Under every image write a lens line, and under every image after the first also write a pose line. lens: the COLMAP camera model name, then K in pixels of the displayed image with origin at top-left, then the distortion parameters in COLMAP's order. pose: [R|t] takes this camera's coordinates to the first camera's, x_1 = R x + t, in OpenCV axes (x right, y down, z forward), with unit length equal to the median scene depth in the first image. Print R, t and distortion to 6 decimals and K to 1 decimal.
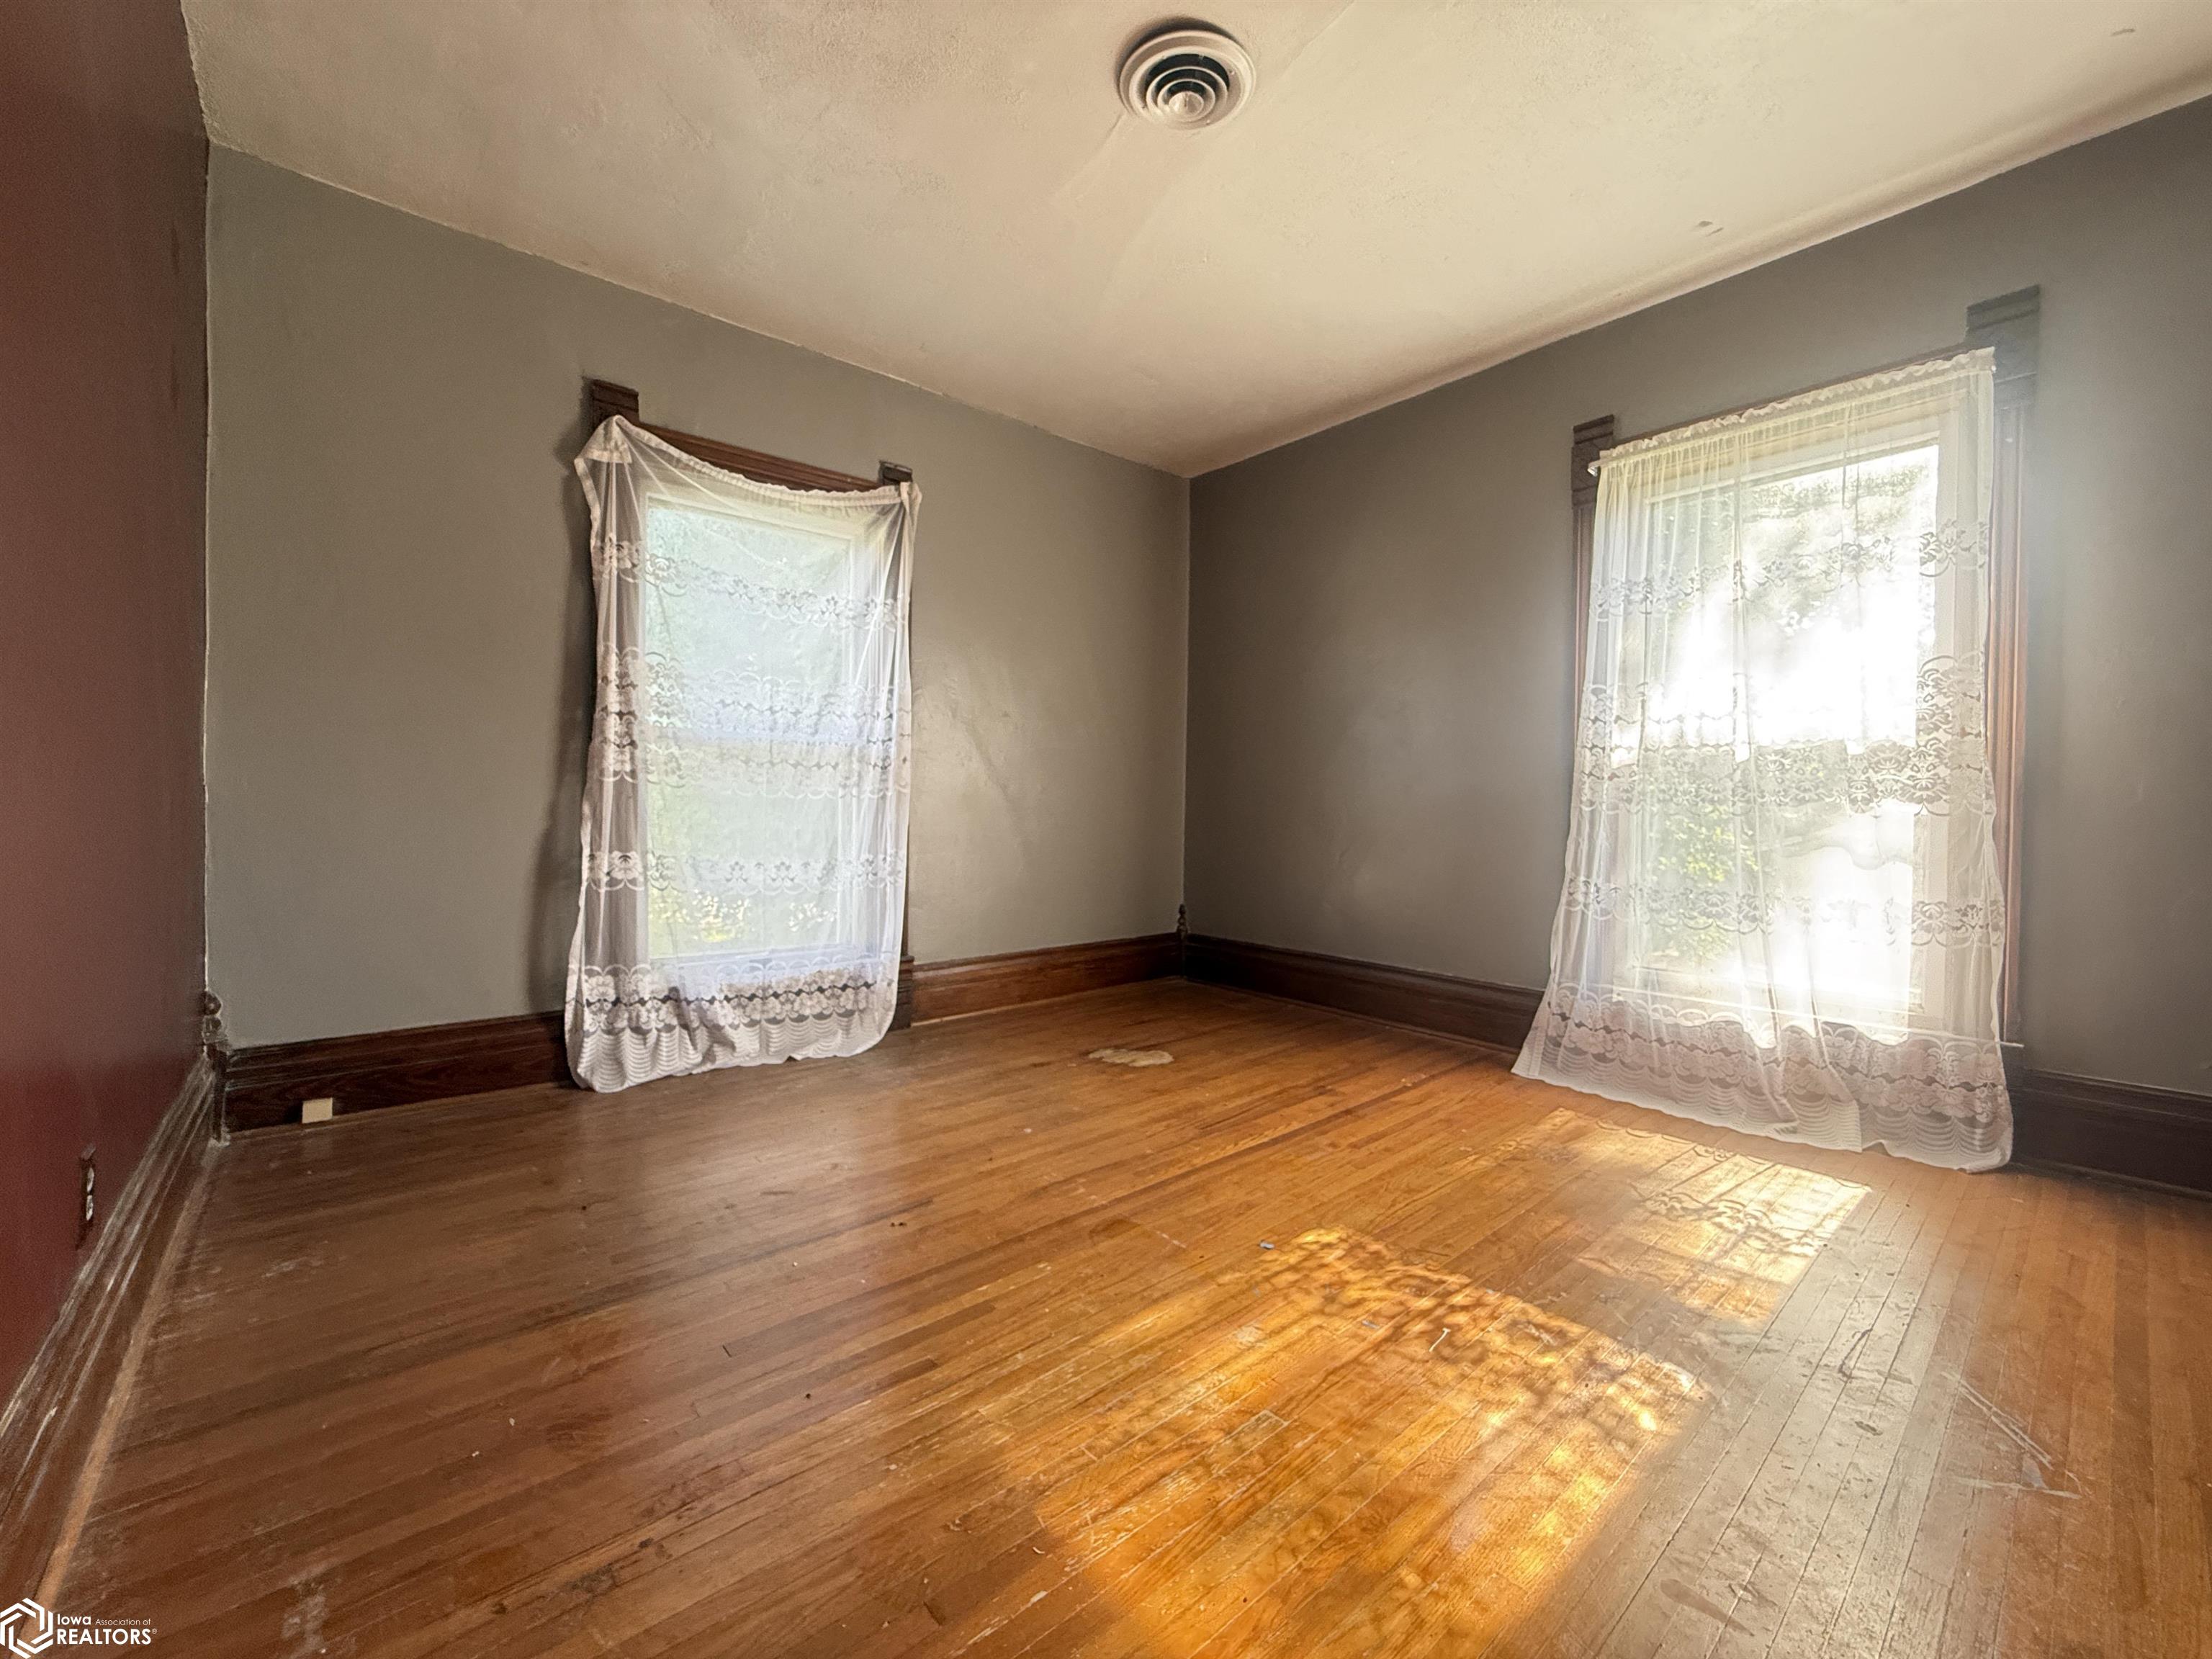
lens RADIAL K [[884.2, 0, 1109.1], [0, 884.2, 831.9], [0, 0, 1]] dist [0.000320, 0.000152]
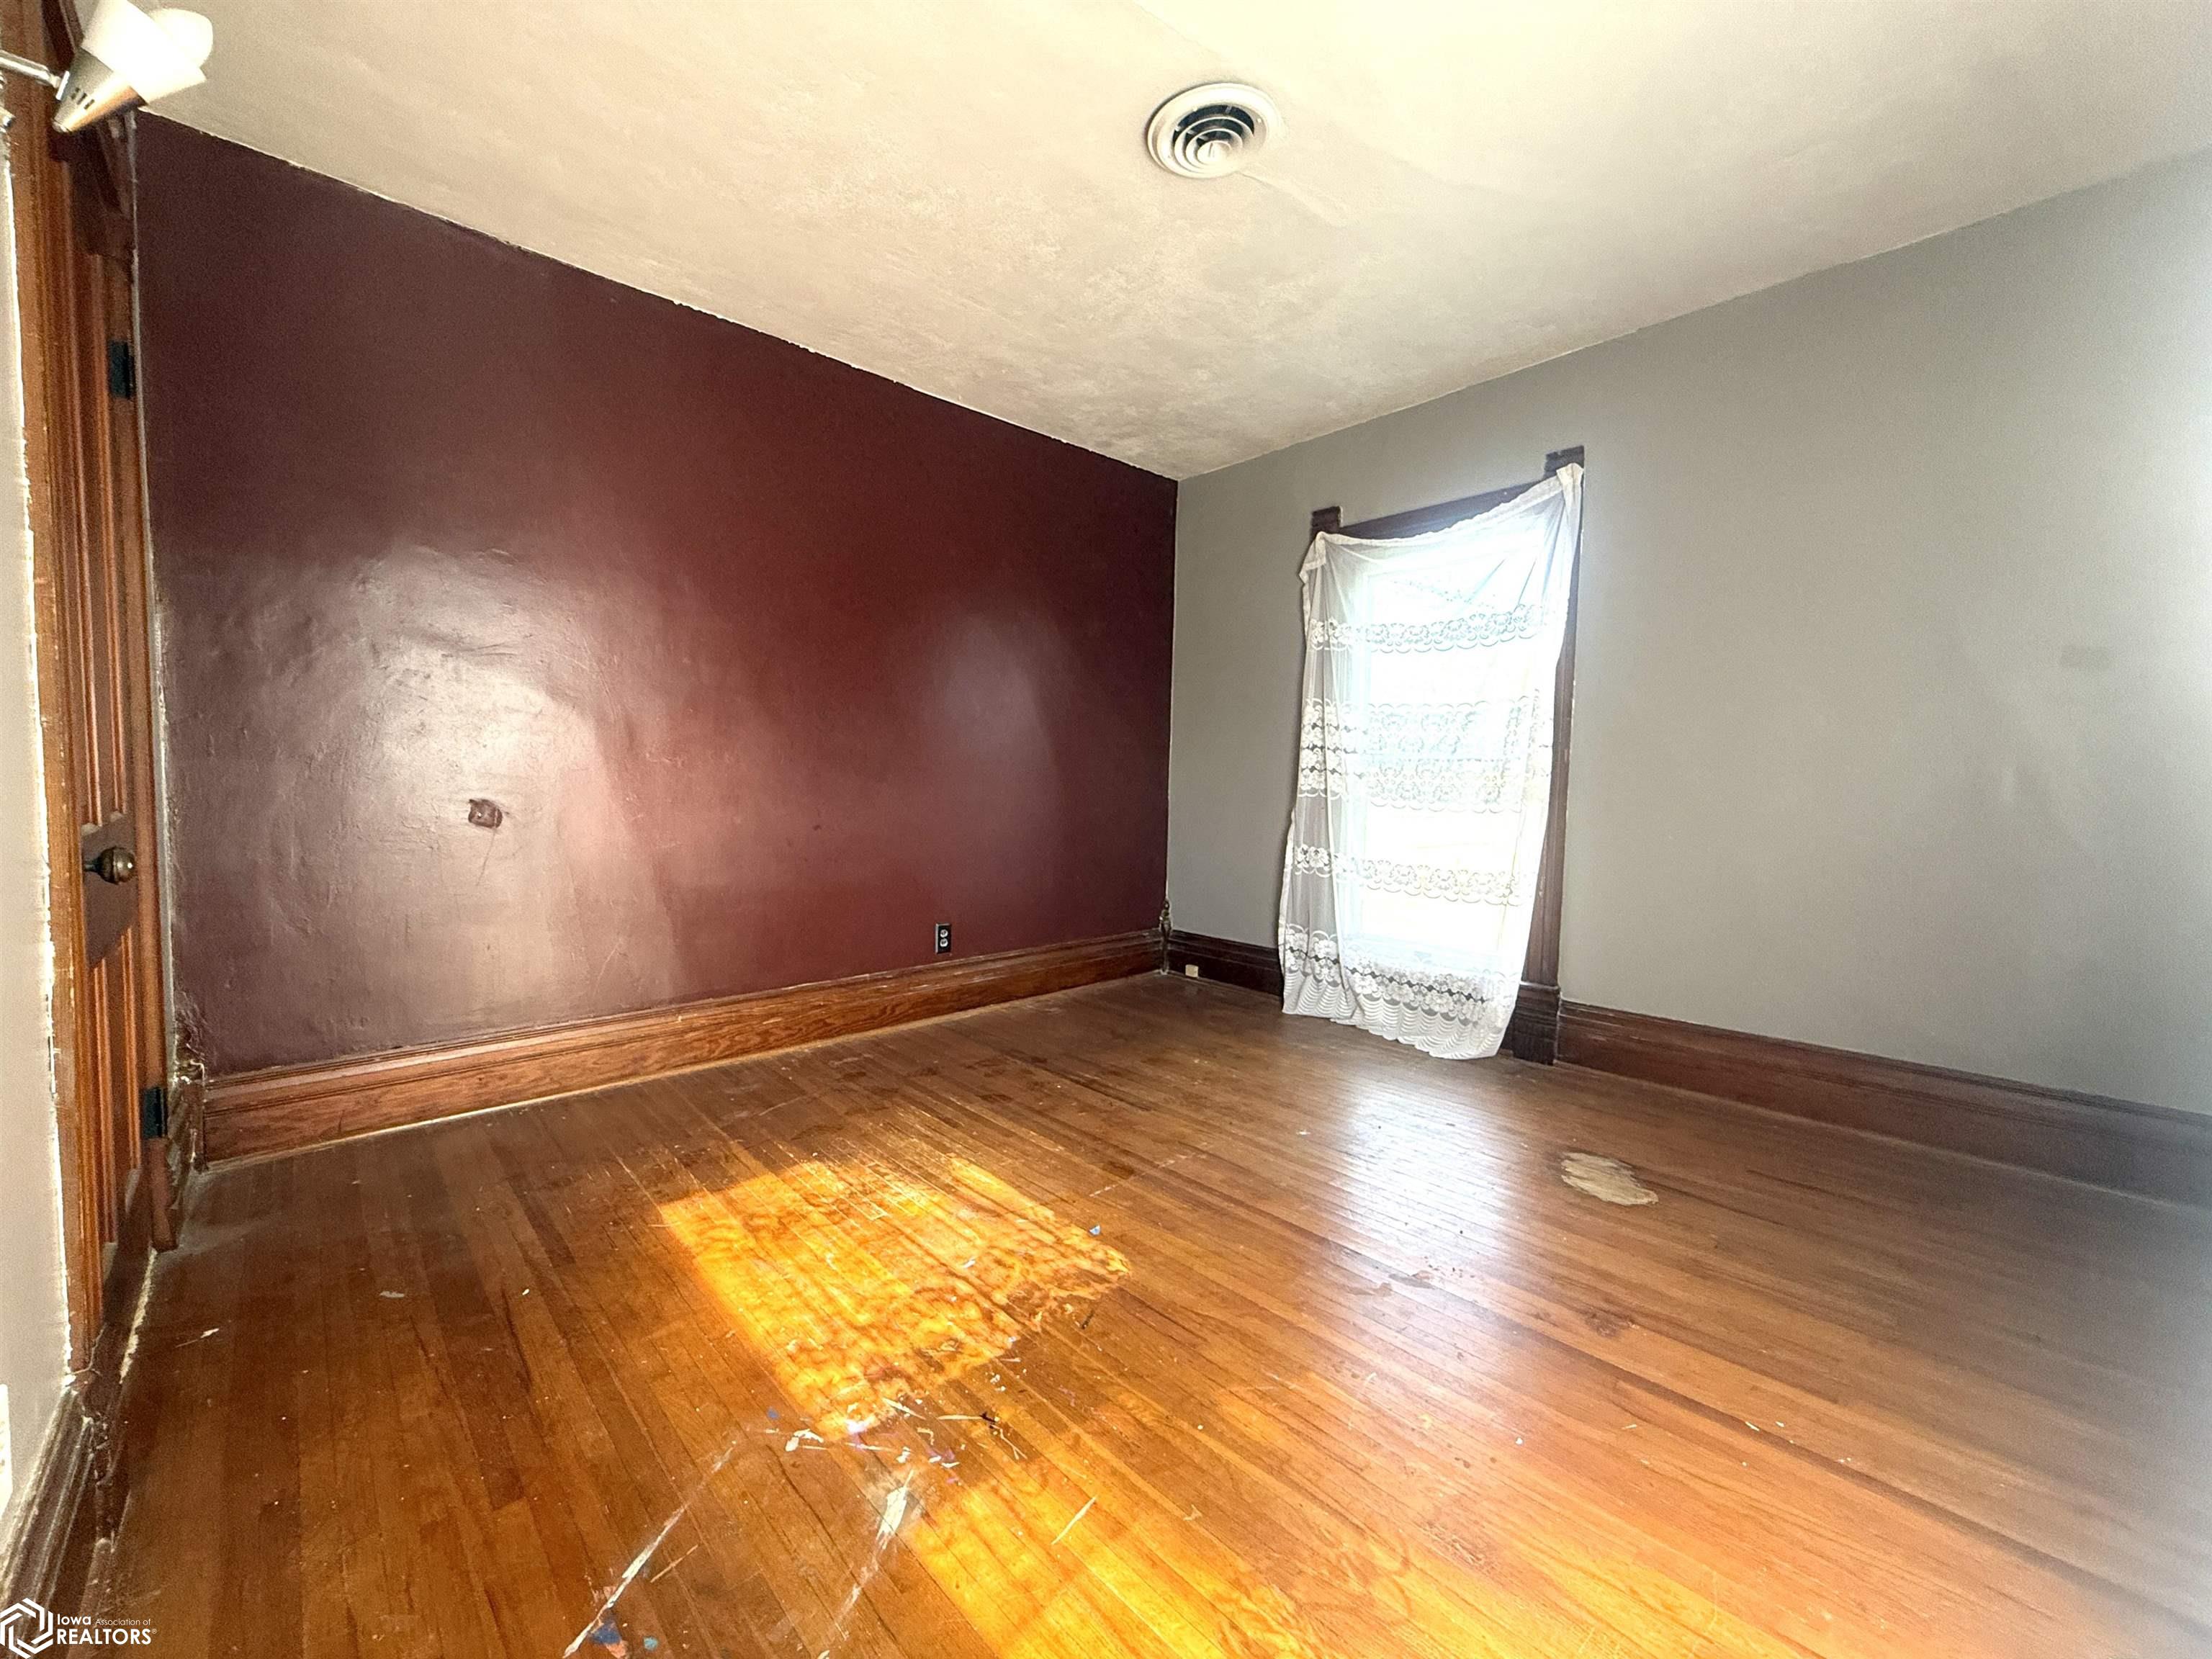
lens RADIAL K [[884.2, 0, 1103.6], [0, 884.2, 832.0], [0, 0, 1]] dist [0.000320, 0.000152]
pose [[0.037020, 0.051715, -0.997975, 0.838546], [-0.042247, 0.997848, 0.050141, -0.058149], [0.998421, 0.040306, 0.039125, 0.629579]]
